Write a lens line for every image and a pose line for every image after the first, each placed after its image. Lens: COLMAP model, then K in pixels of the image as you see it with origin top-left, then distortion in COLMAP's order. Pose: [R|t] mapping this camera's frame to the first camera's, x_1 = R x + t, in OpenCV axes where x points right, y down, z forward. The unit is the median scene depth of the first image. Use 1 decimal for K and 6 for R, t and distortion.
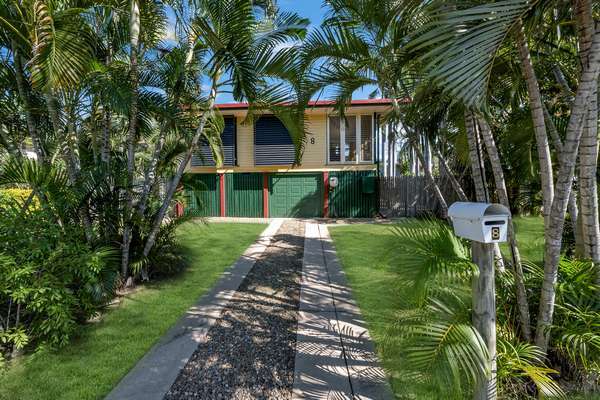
lens RADIAL K [[246.7, 0, 300.1], [0, 246.7, 178.2], [0, 0, 1]] dist [0.001919, 0.000215]
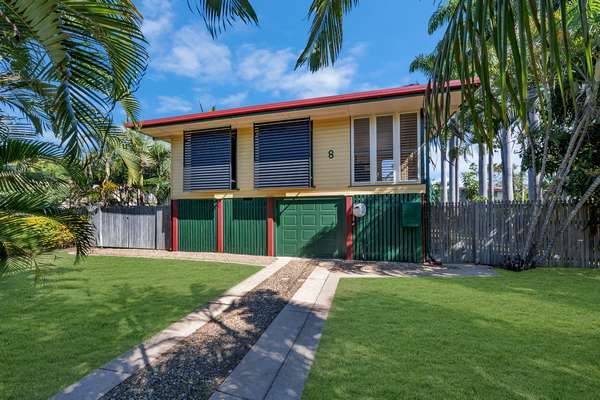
lens RADIAL K [[246.7, 0, 298.3], [0, 246.7, 201.7], [0, 0, 1]] dist [0.001919, 0.000215]
pose [[0.977293, -0.002825, -0.211872, 0.110747], [0.000326, 0.999930, -0.011829, -0.000900], [0.211890, 0.011491, 0.977226, 0.258898]]
